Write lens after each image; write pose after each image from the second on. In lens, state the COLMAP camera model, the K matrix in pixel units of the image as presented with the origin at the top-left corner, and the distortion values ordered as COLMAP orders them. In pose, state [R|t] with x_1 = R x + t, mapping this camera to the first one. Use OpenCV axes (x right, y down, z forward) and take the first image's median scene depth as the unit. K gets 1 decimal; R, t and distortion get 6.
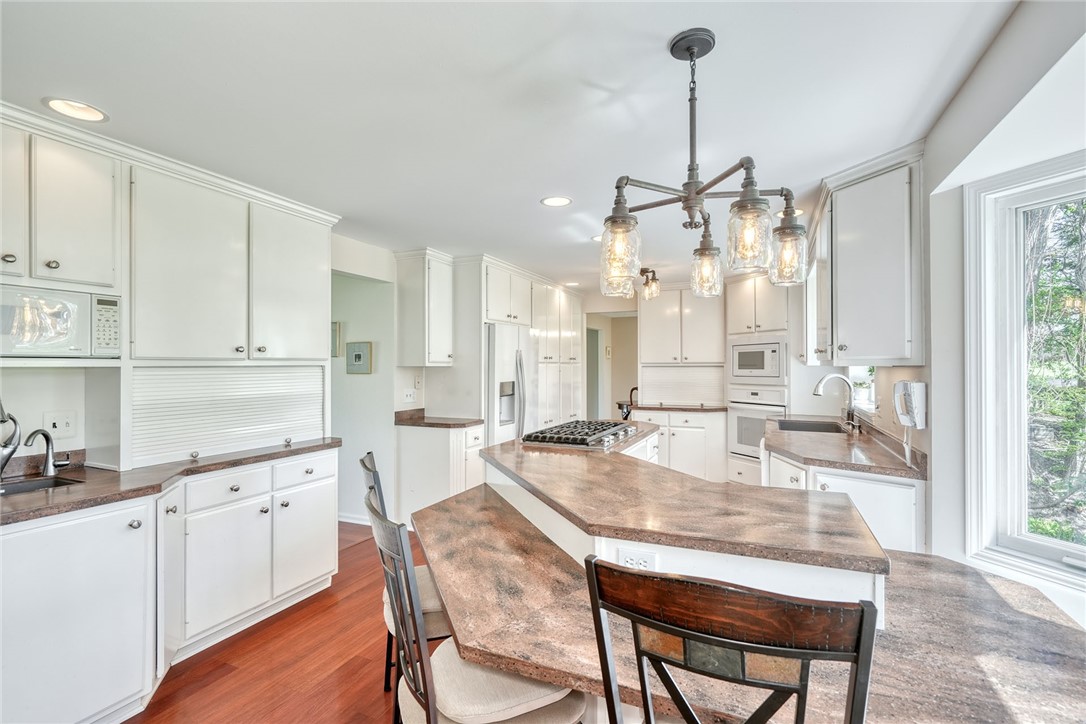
lens RADIAL K [[501.1, 0, 539.9], [0, 501.1, 361.3], [0, 0, 1]] dist [-0.007595, 0.004657]
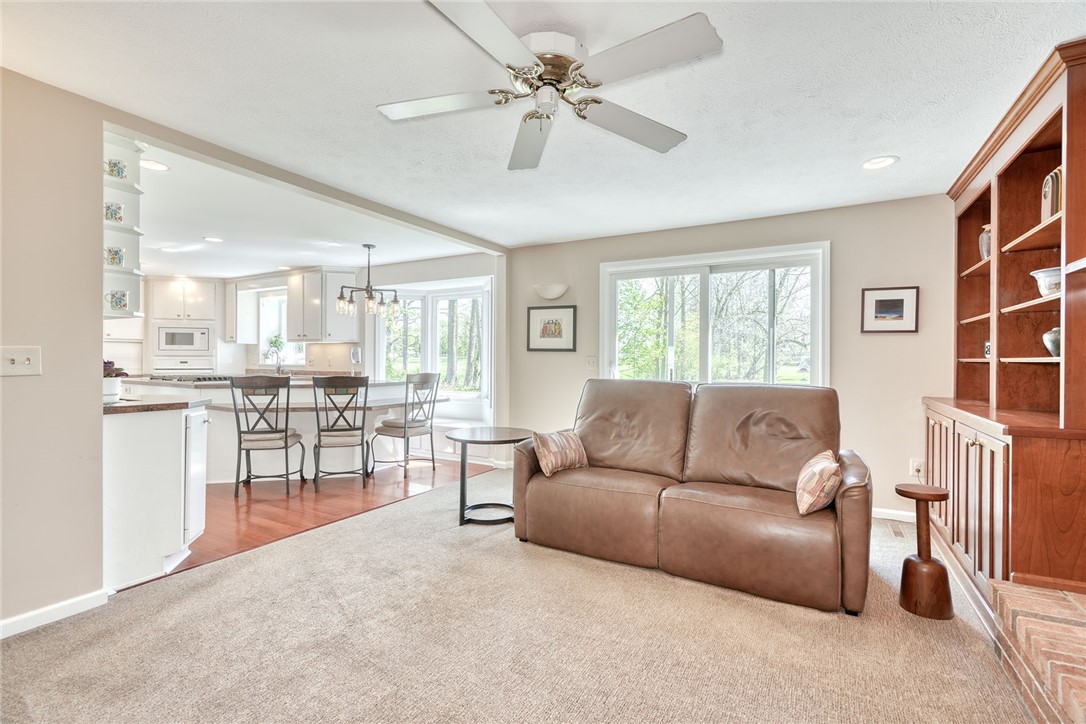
lens RADIAL K [[496.4, 0, 539.3], [0, 496.4, 361.7], [0, 0, 1]] dist [-0.000813, 0.000467]
pose [[0.096831, -0.000727, 0.995301, -1.053005], [-0.018612, 0.999824, 0.002541, 0.048316], [-0.995127, -0.018771, 0.096801, -0.183534]]
